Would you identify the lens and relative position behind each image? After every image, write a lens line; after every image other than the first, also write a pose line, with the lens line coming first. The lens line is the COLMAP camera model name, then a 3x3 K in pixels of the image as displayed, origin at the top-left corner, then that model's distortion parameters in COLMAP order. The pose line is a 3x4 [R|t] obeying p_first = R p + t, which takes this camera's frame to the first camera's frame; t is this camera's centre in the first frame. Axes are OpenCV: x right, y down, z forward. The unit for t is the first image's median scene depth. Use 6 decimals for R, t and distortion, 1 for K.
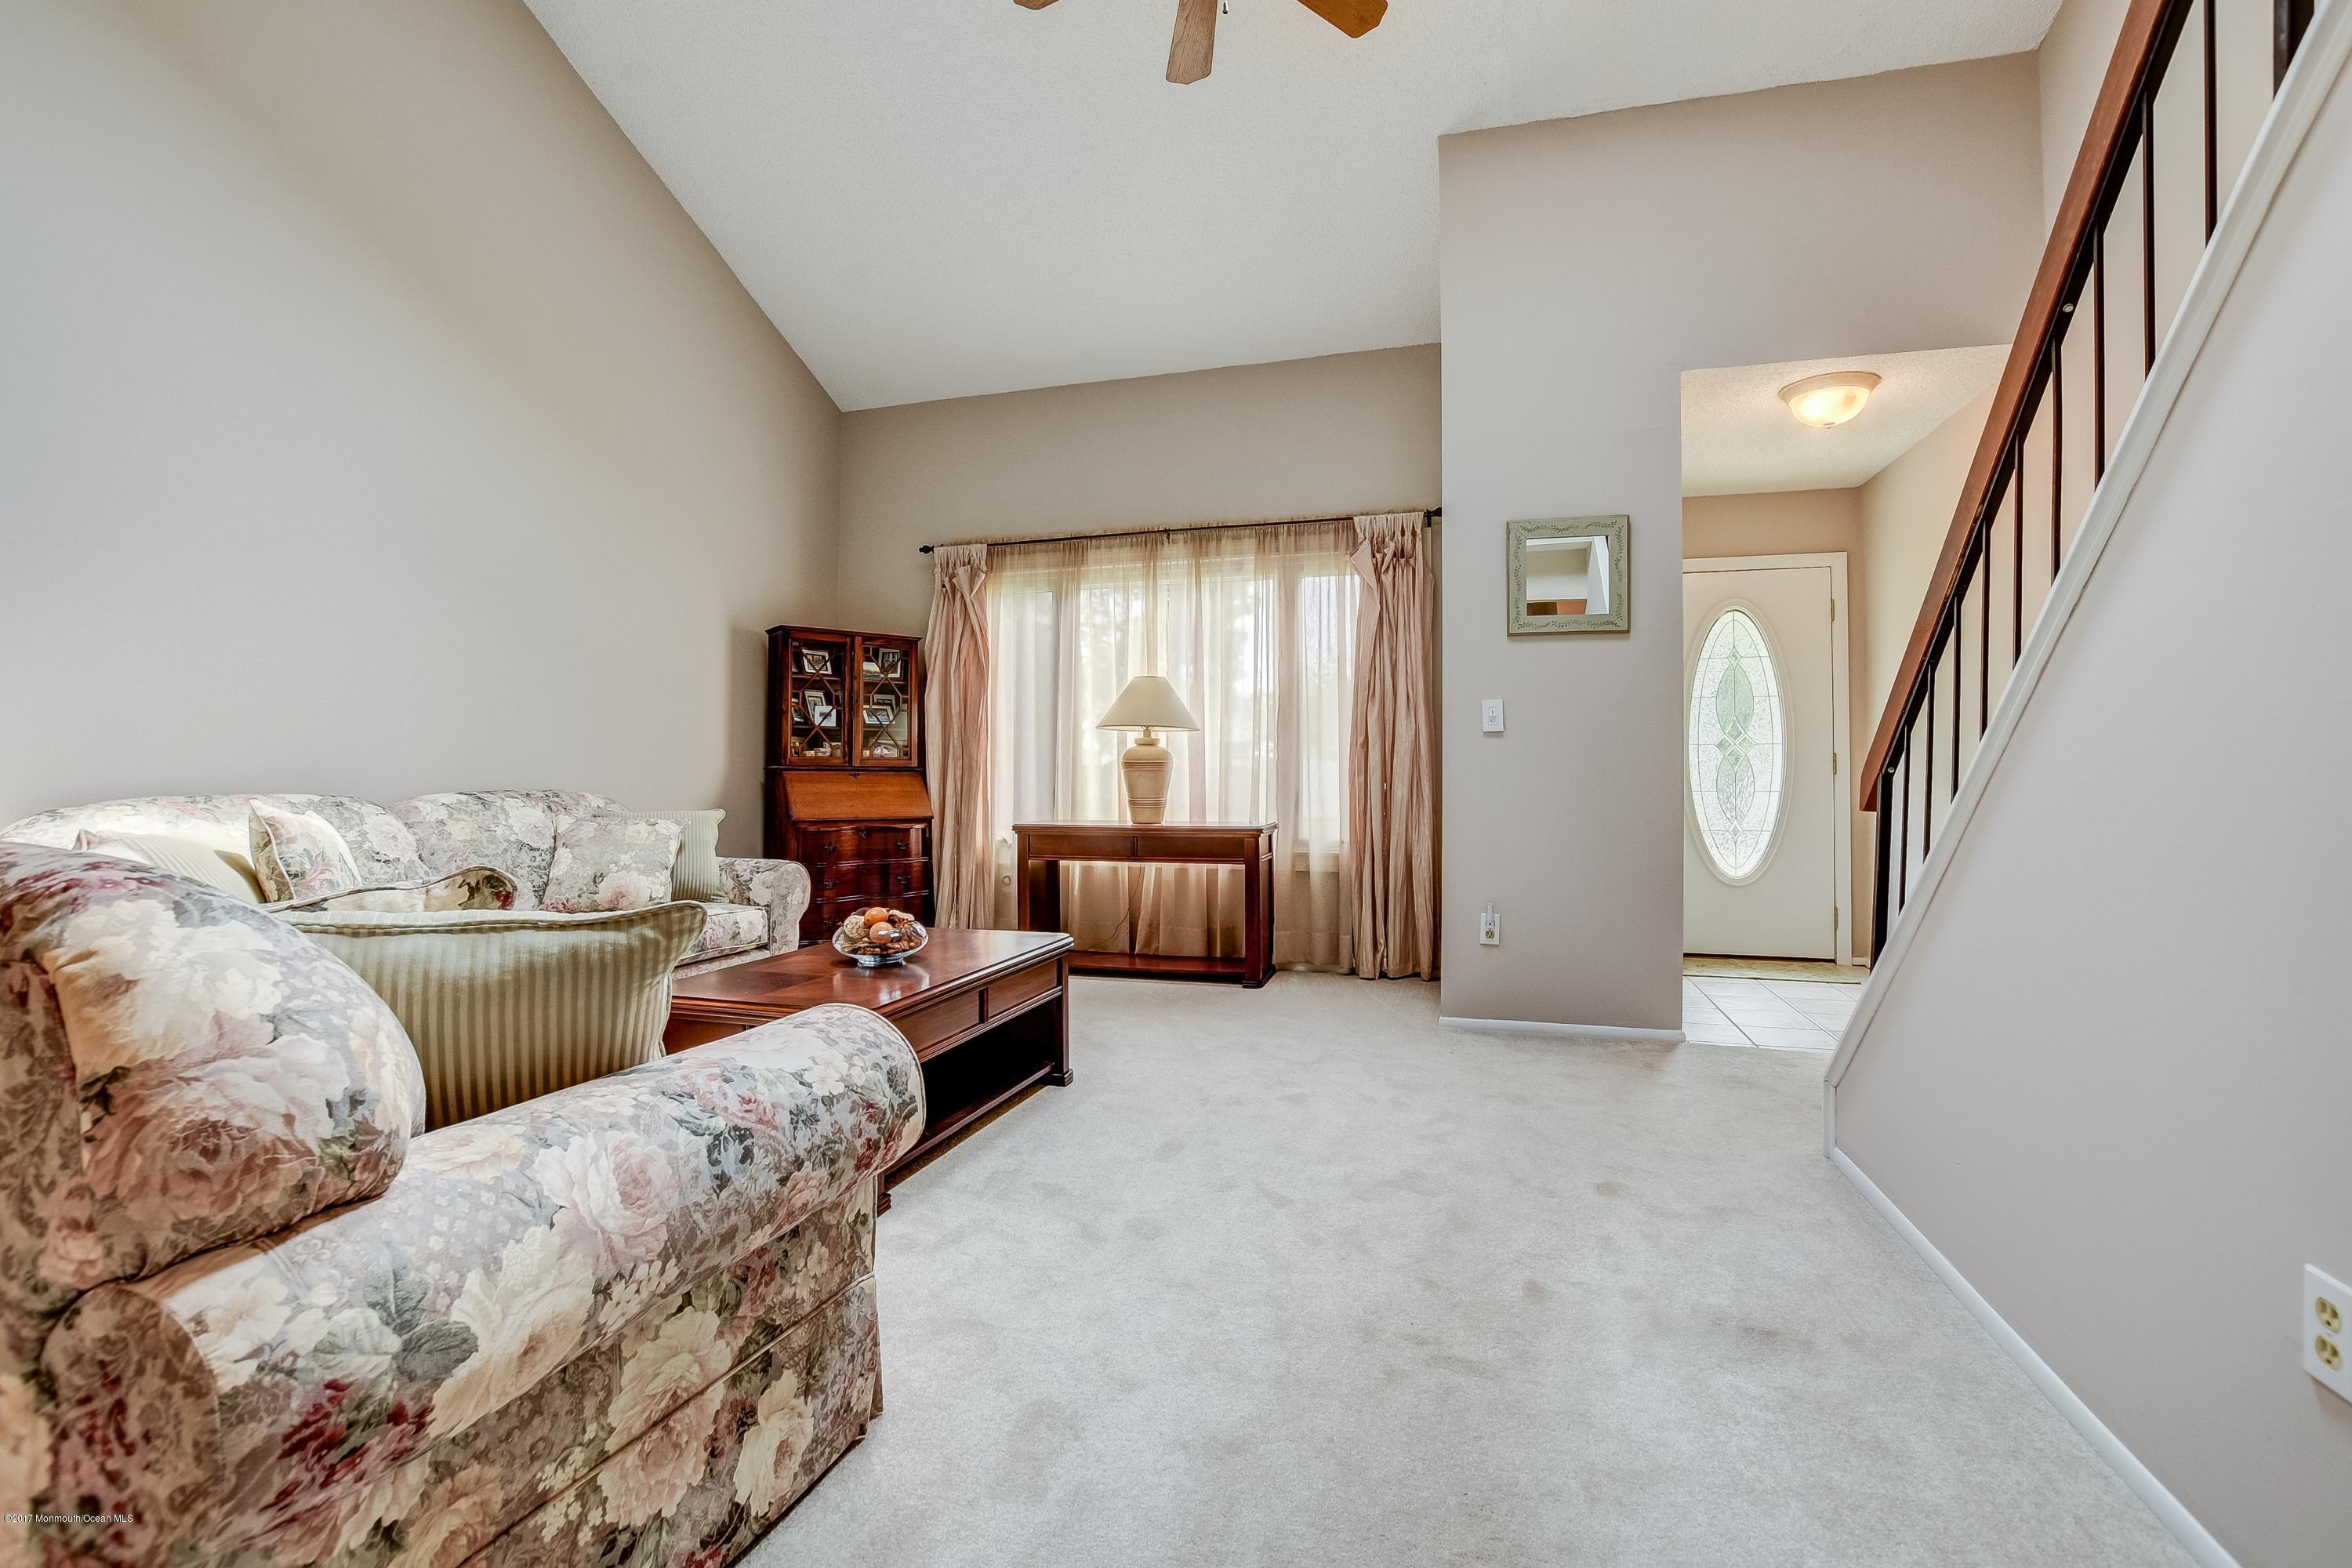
lens RADIAL K [[1056.4, 0, 1176.0], [0, 1056.4, 784.0], [0, 0, 1]] dist [-0.026013, 0.000038]
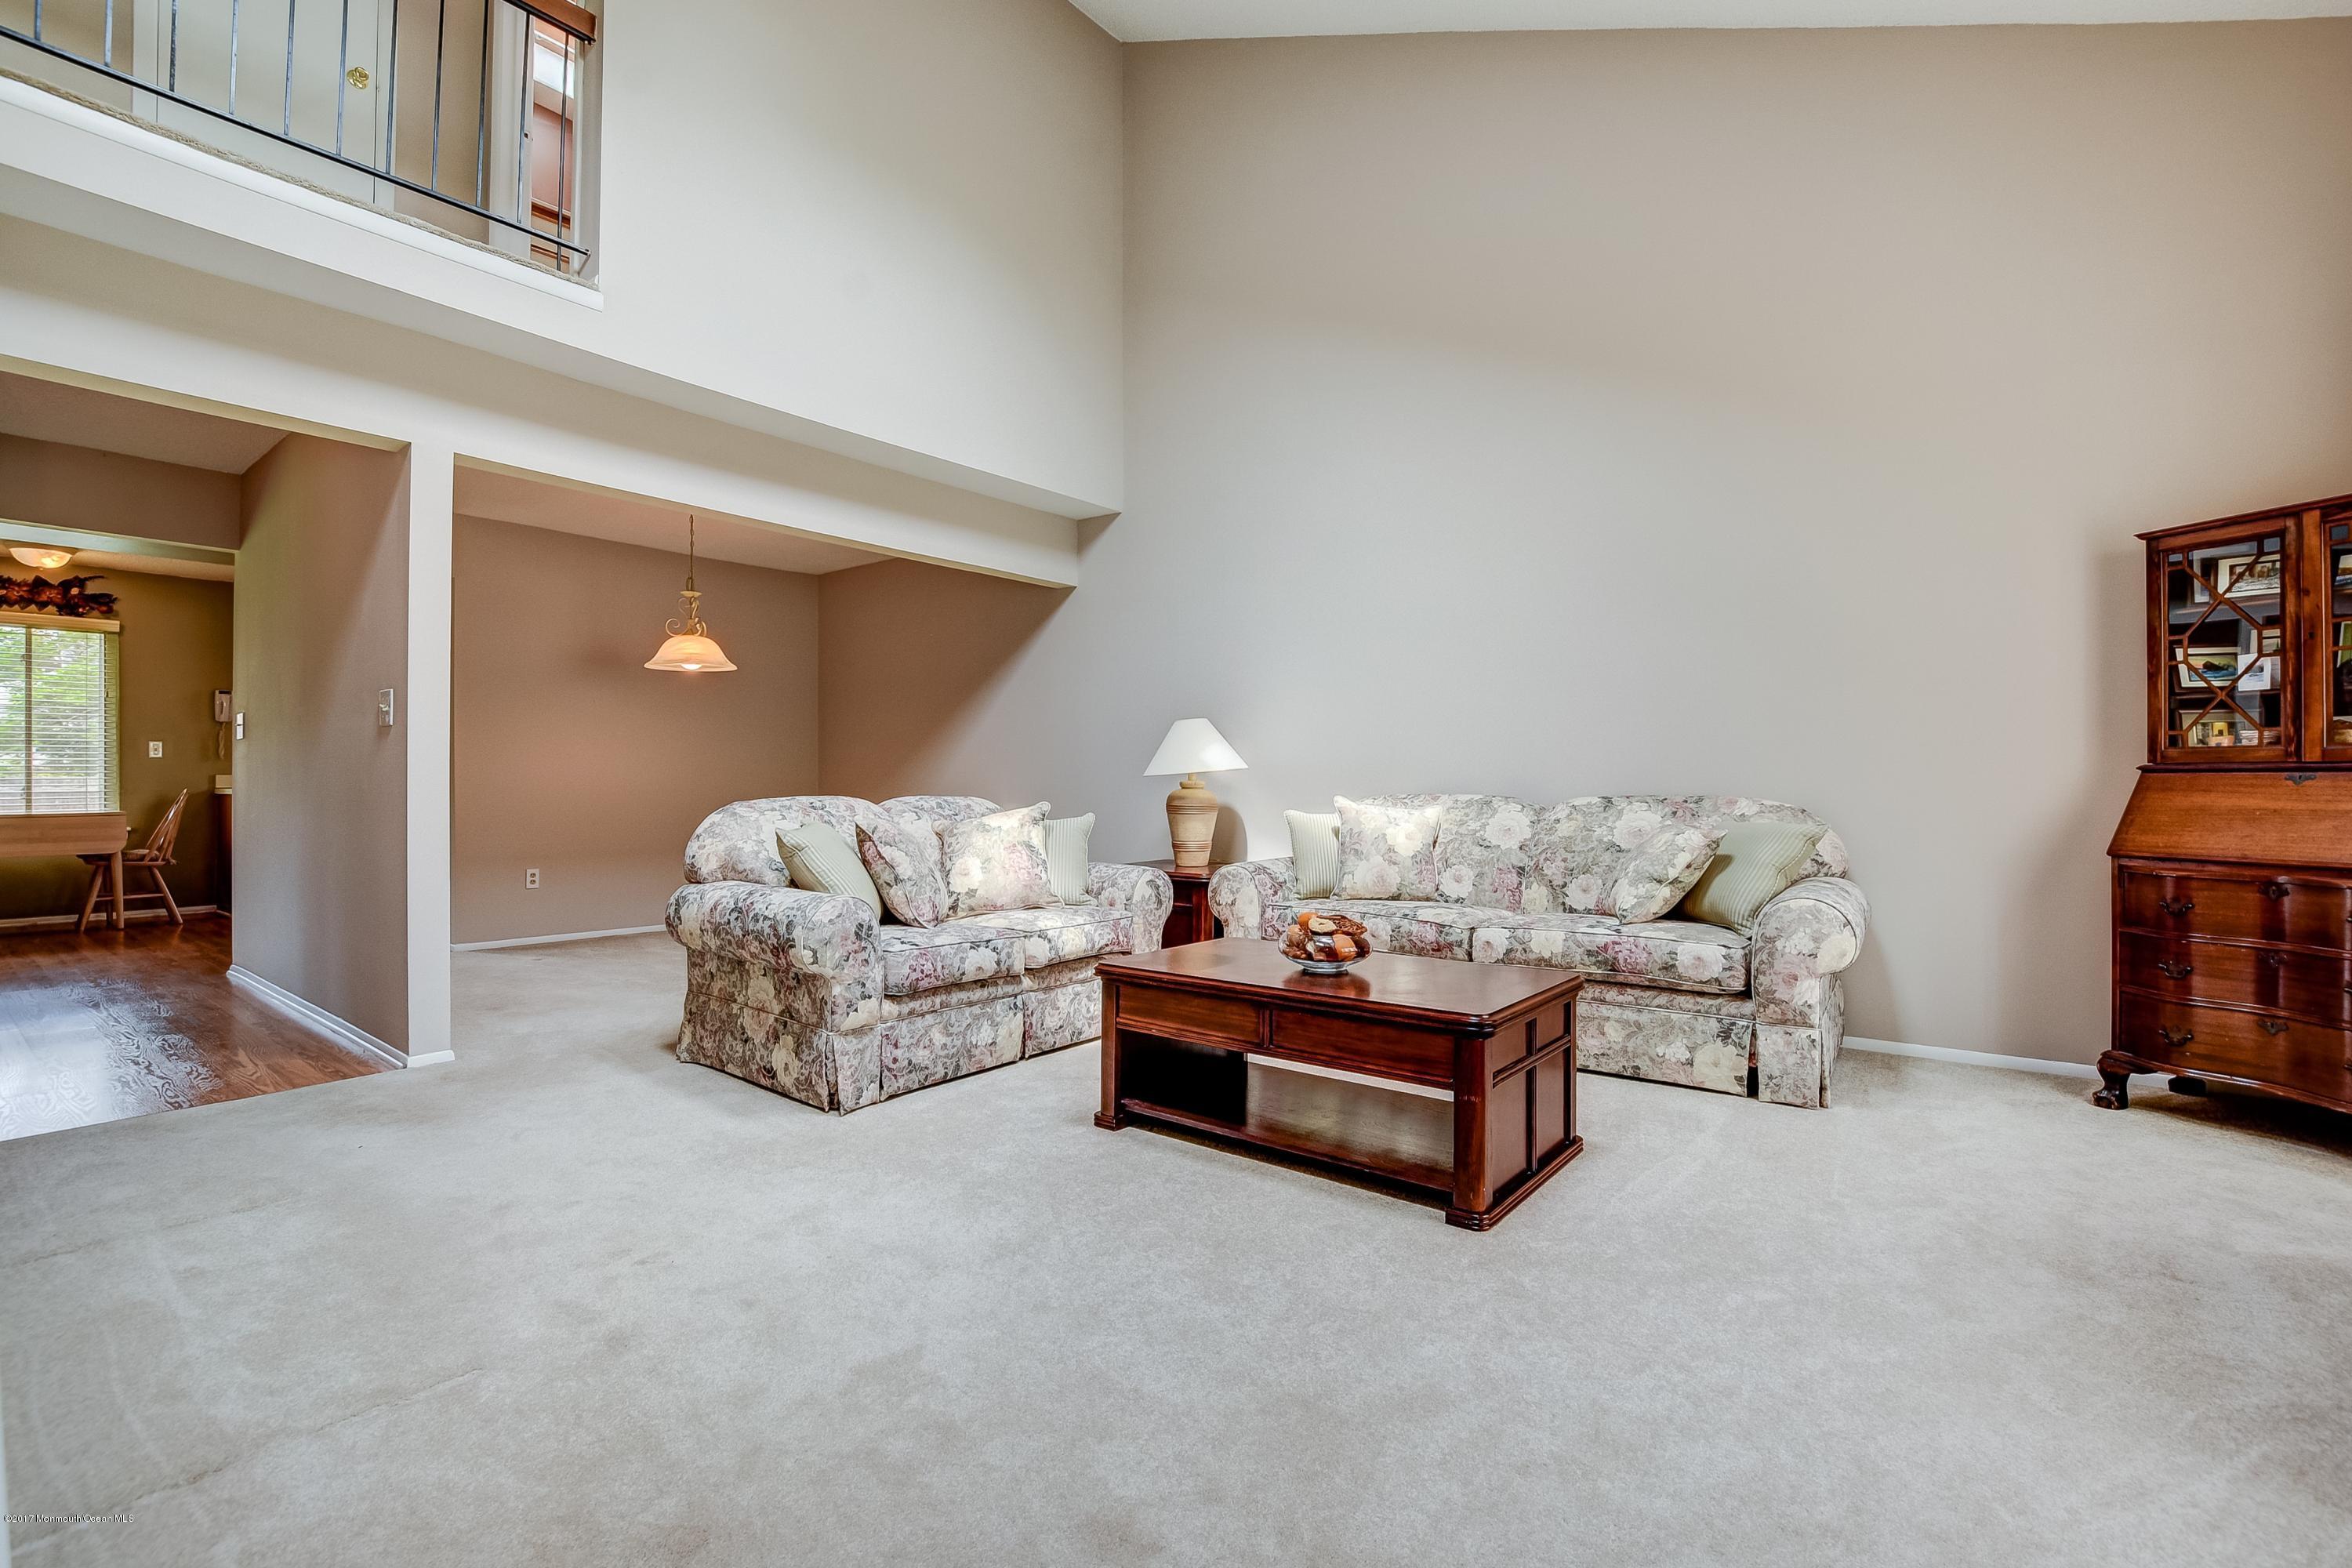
lens RADIAL K [[1056.4, 0, 1176.0], [0, 1056.4, 784.0], [0, 0, 1]] dist [-0.026013, 0.000038]
pose [[-0.374160, -0.006442, -0.927342, 0.390177], [-0.007617, 0.999963, -0.003873, 0.000687], [0.927333, 0.005615, -0.374195, 0.702949]]
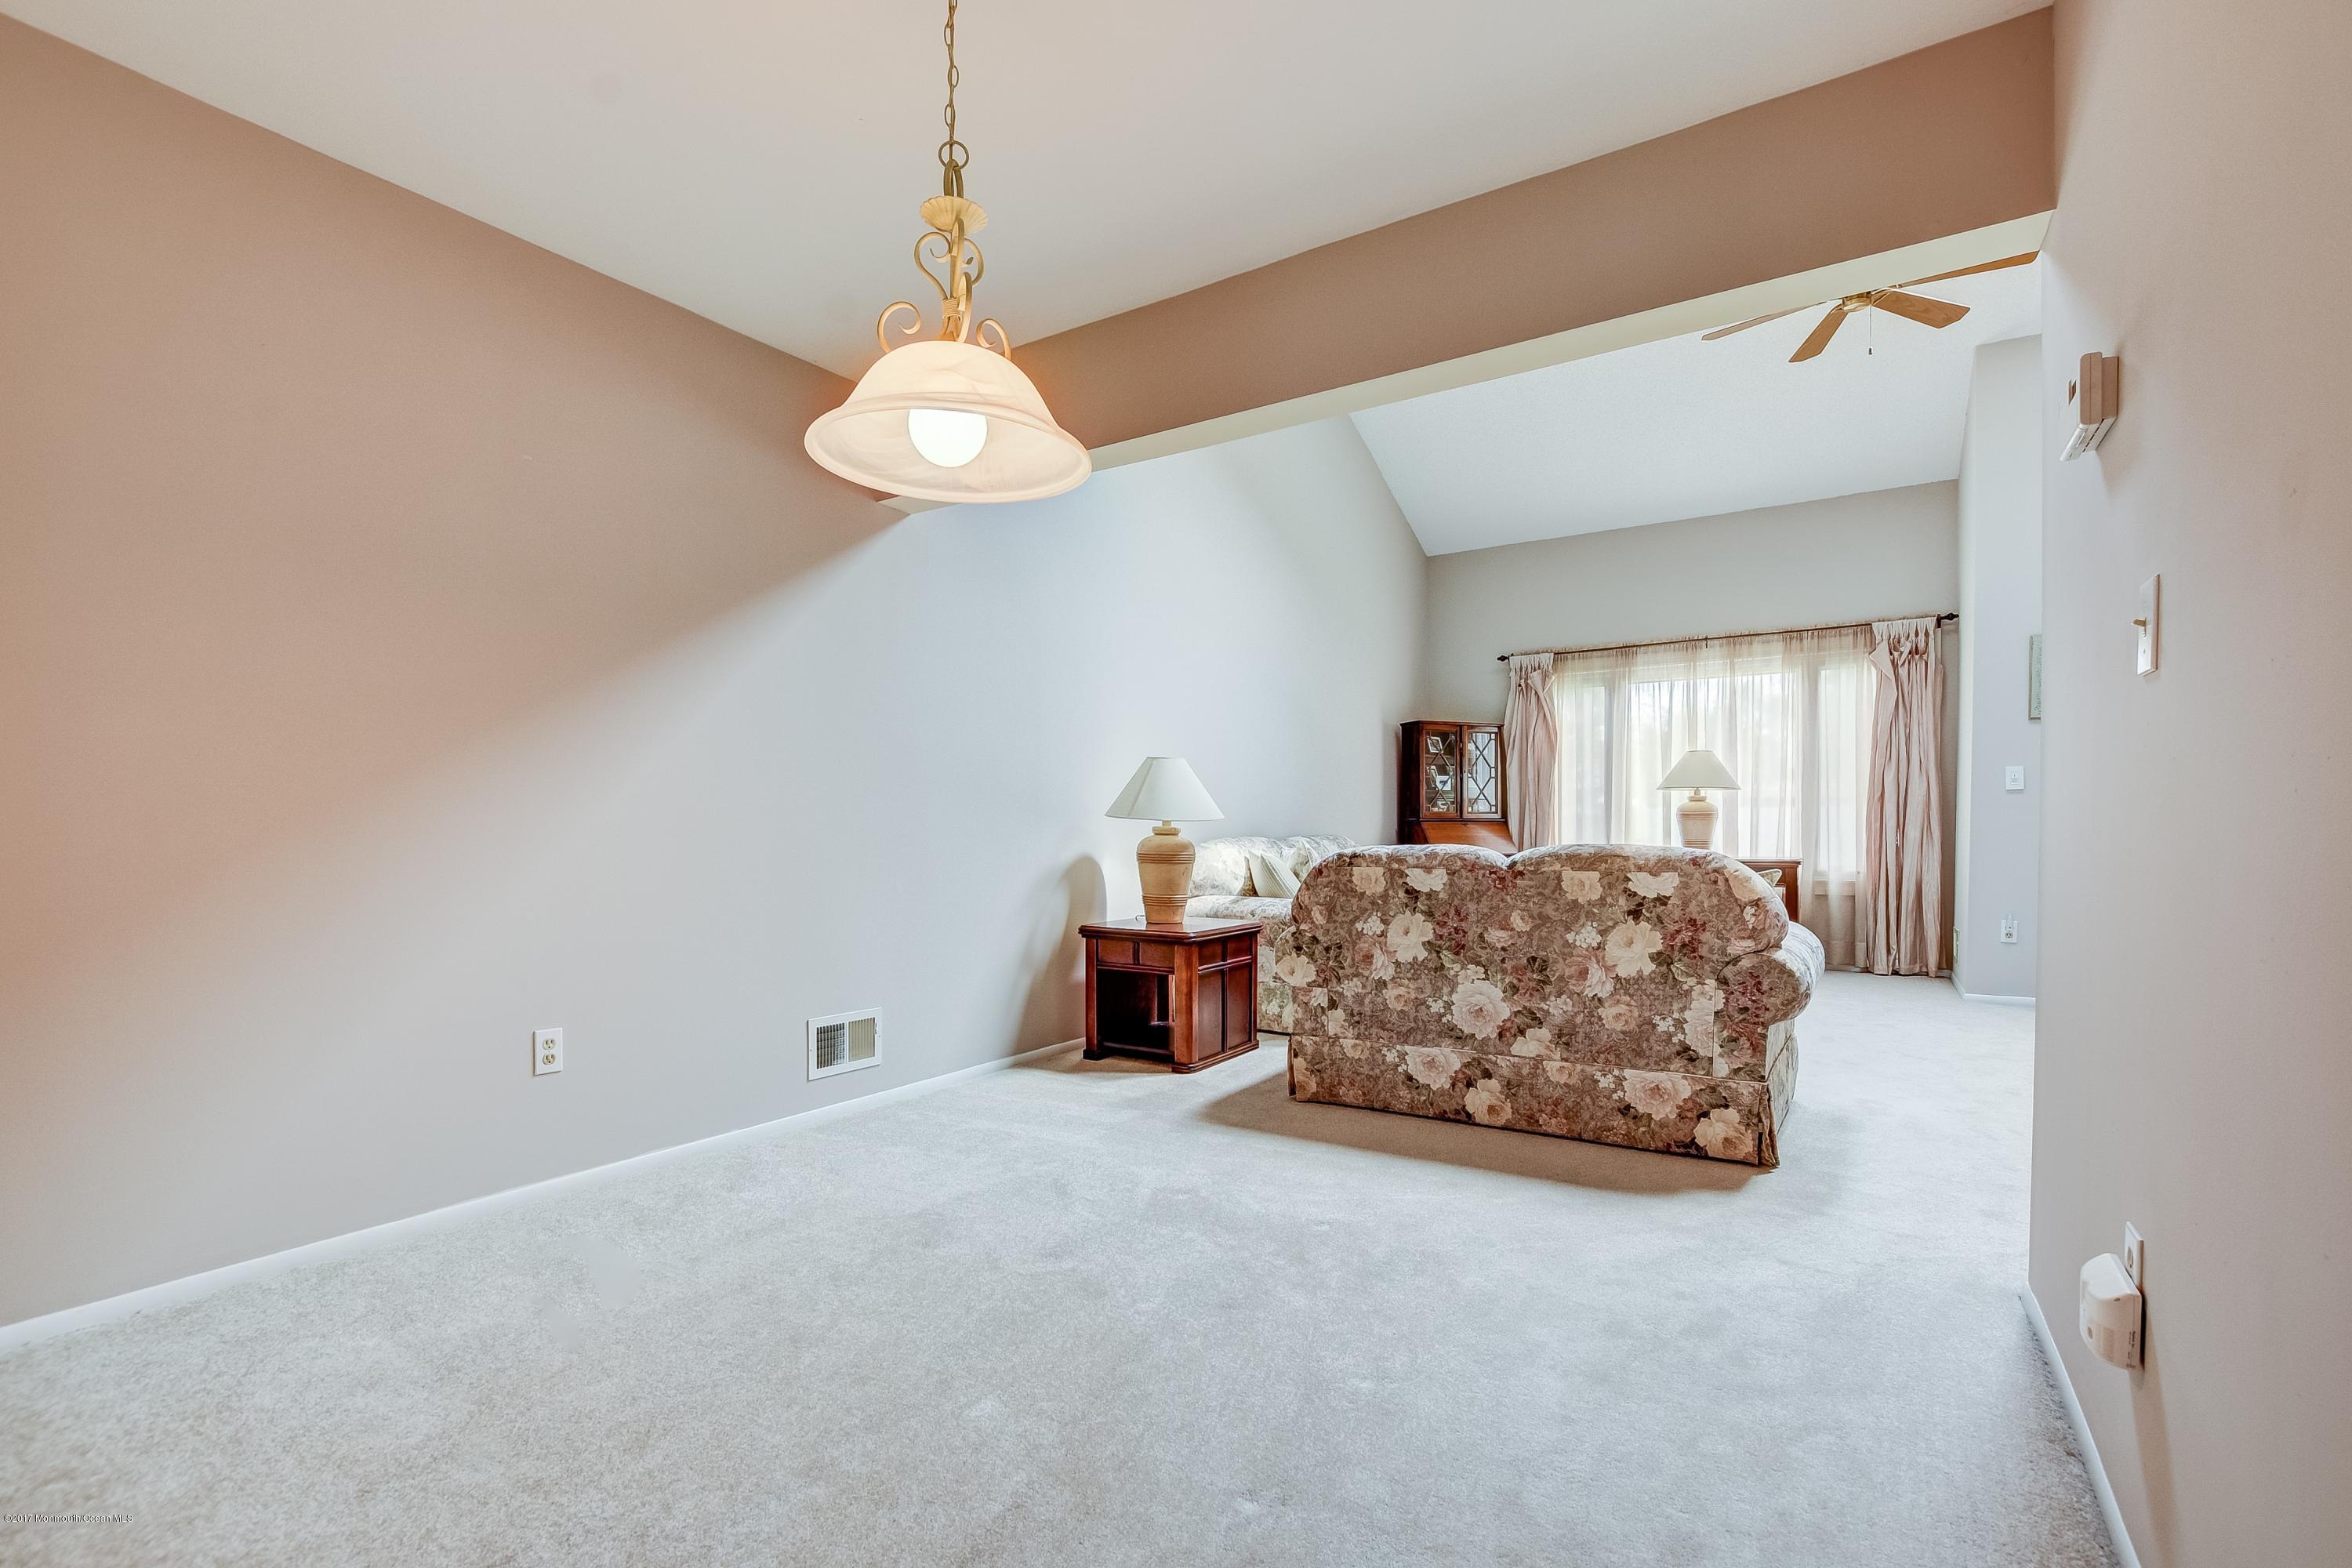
lens RADIAL K [[1085.3, 0, 1181.2], [0, 1085.3, 874.7], [0, 0, 1]] dist [-0.000223, -0.000066]
pose [[0.965319, 0.004458, -0.261036, -0.307892], [0.005276, 0.999317, 0.036579, 0.003418], [0.261021, -0.036688, 0.964636, -0.533802]]
